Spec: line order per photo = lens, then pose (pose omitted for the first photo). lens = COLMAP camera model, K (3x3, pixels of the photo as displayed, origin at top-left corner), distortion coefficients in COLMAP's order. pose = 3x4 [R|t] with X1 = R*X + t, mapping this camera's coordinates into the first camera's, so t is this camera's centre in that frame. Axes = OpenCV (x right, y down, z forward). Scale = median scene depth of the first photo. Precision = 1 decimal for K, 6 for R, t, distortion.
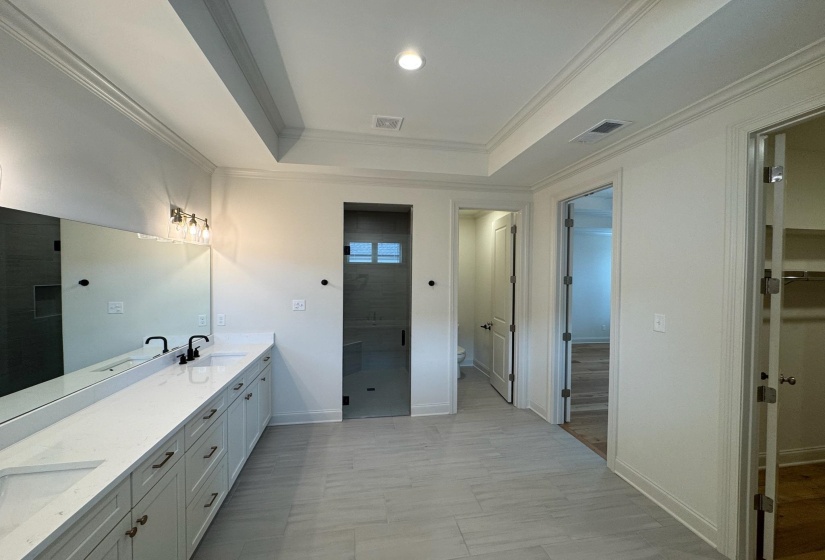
lens RADIAL K [[336.4, 0, 407.9], [0, 336.4, 283.9], [0, 0, 1]] dist [-0.003952, 0.000321]
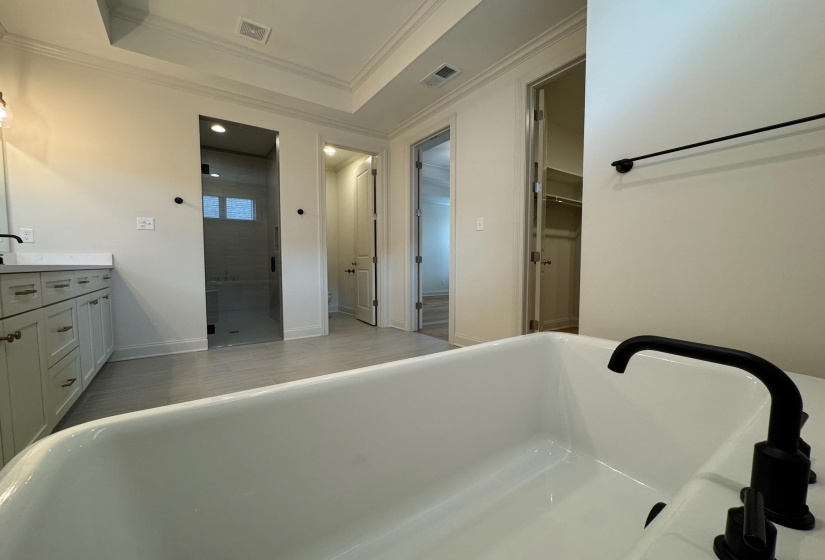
lens RADIAL K [[336.4, 0, 413.9], [0, 336.4, 282.4], [0, 0, 1]] dist [-0.003952, 0.000321]
pose [[0.904494, -0.035895, 0.424973, -0.064916], [0.017254, 0.998716, 0.047633, 0.181540], [-0.426137, -0.035751, 0.903952, -0.098888]]
